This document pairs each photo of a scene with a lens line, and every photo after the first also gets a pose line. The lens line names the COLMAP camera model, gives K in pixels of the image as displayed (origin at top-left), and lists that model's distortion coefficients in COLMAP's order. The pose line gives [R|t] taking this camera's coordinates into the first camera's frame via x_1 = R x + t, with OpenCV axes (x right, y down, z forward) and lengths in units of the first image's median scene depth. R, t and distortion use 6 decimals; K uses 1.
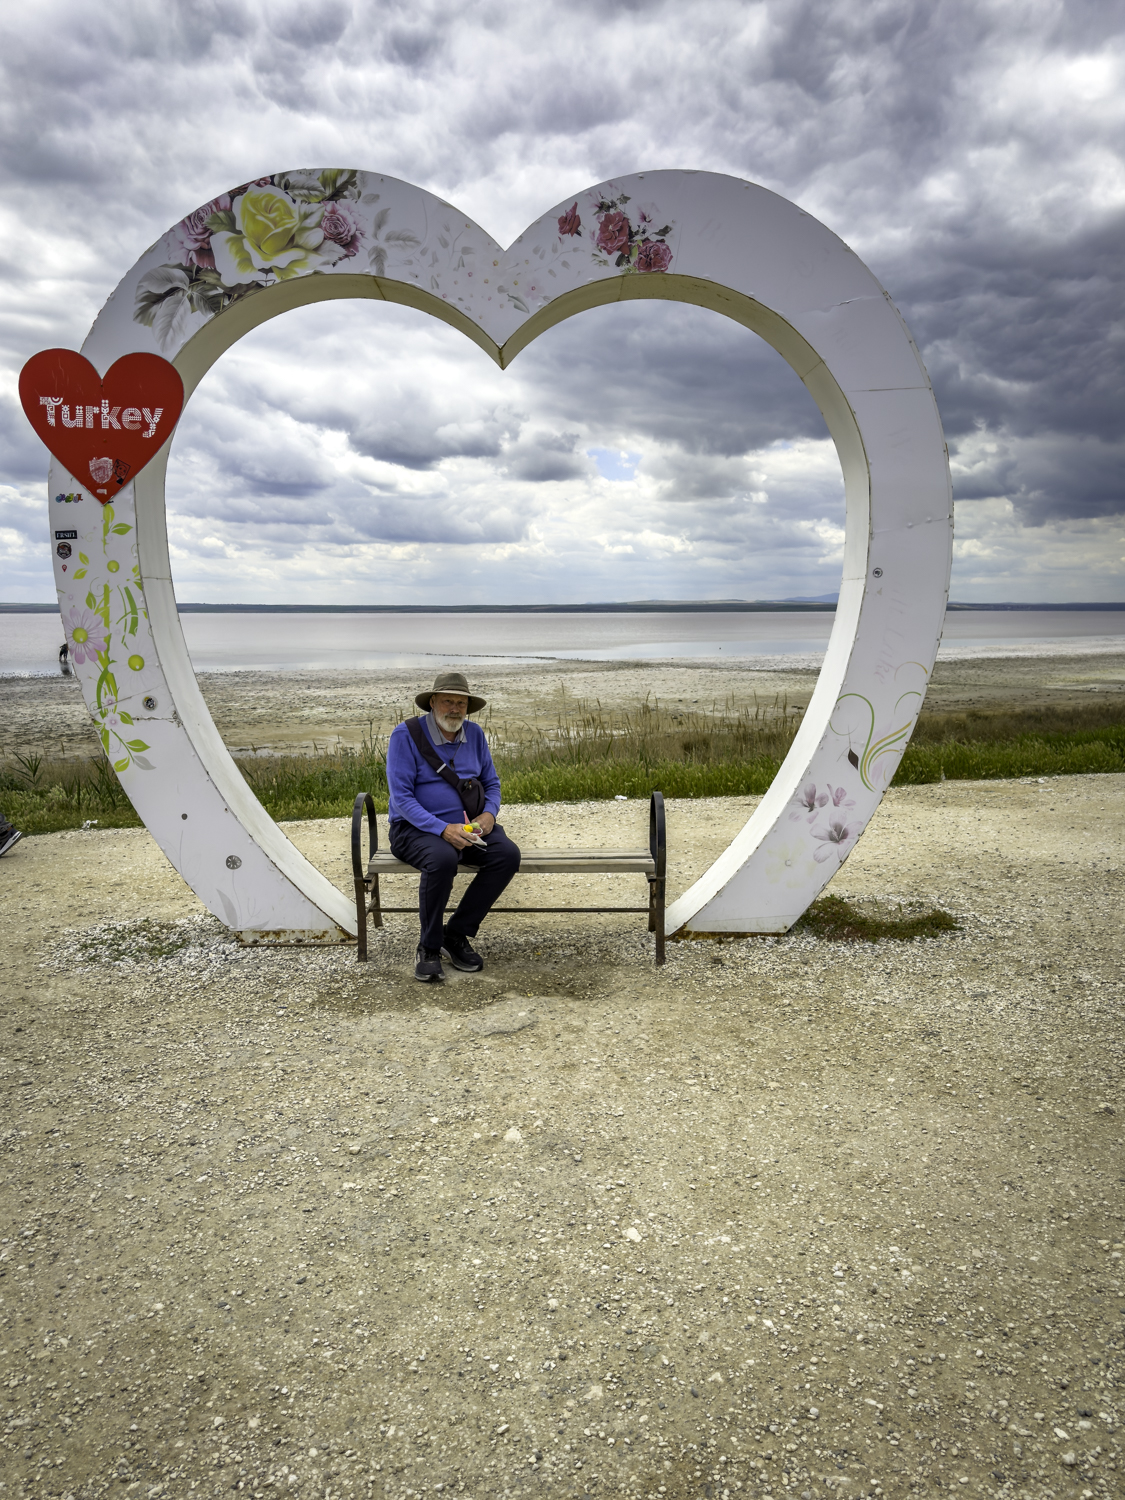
lens RADIAL K [[1074.3, 0, 577.9], [0, 1074.3, 779.8], [0, 0, 1]] dist [-0.002286, -0.018310]
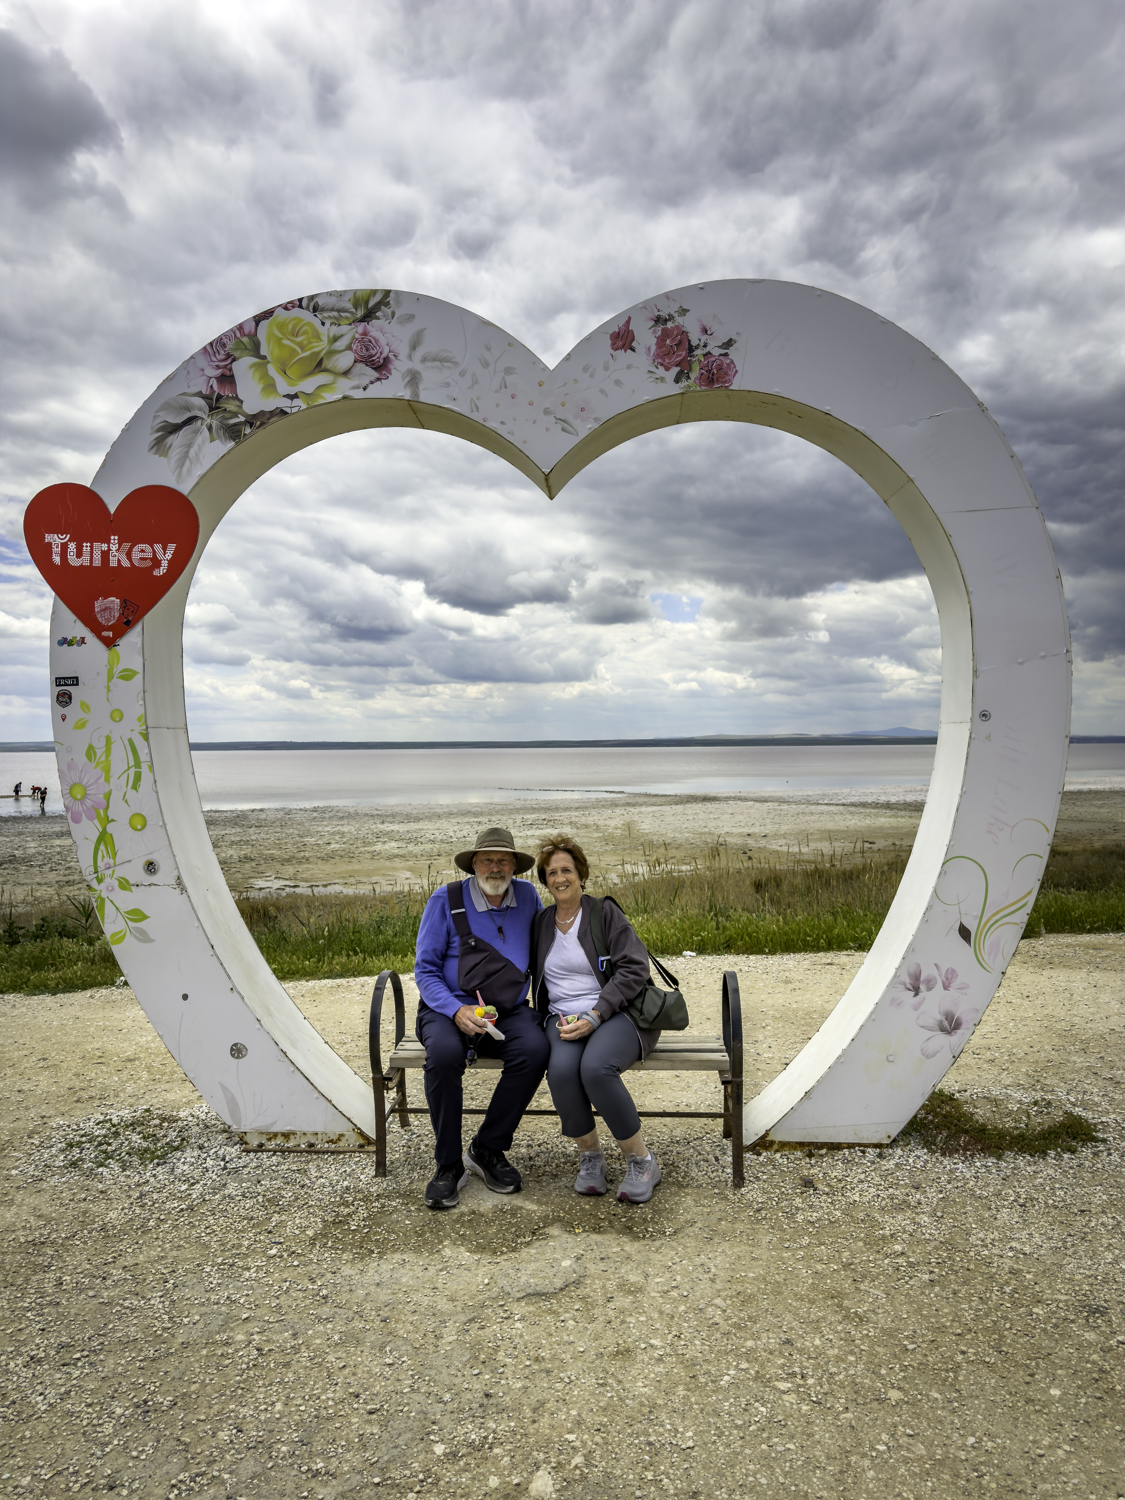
lens RADIAL K [[1039.0, 0, 597.7], [0, 1039.0, 763.1], [0, 0, 1]] dist [-0.004195, -0.002188]
pose [[0.998866, -0.006481, -0.047175, 0.009797], [-0.000084, 0.990452, -0.137855, -0.041469], [0.047618, 0.137703, 0.989328, 0.172158]]
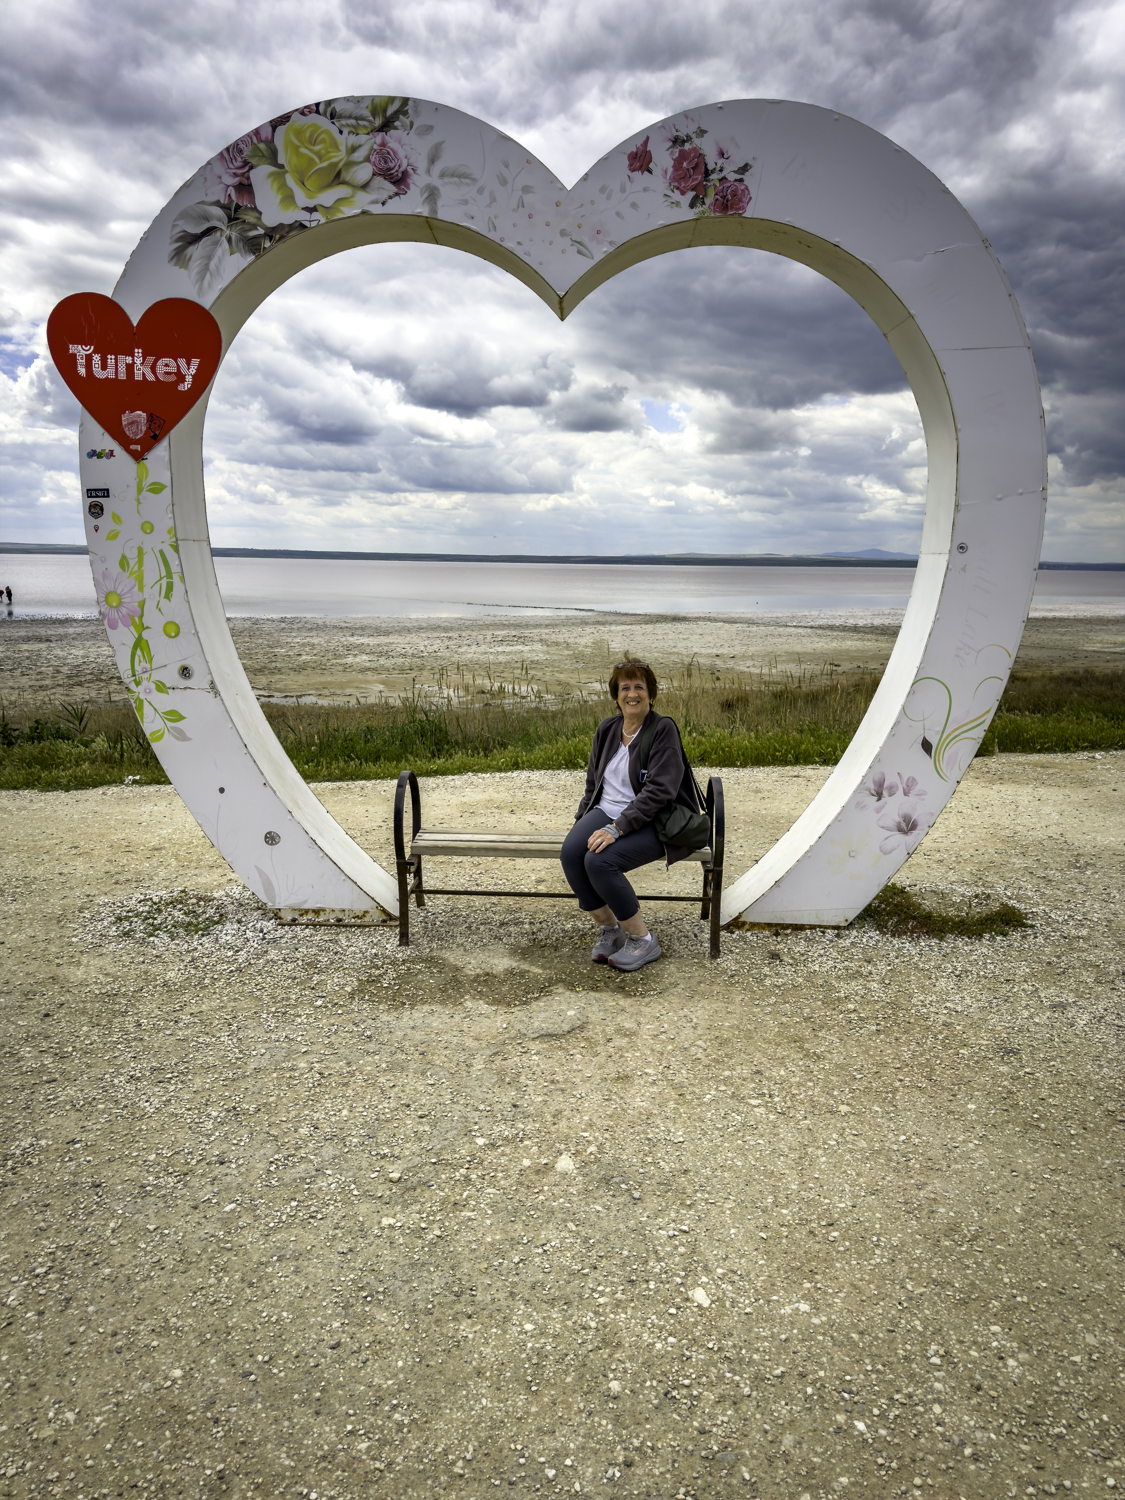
lens RADIAL K [[1039.0, 0, 585.2], [0, 1039.0, 768.3], [0, 0, 1]] dist [-0.004195, -0.002188]
pose [[0.999493, 0.021407, -0.023550, -0.021383], [-0.020402, 0.998905, 0.042096, -0.034262], [0.024426, -0.041594, 0.998836, 0.087950]]
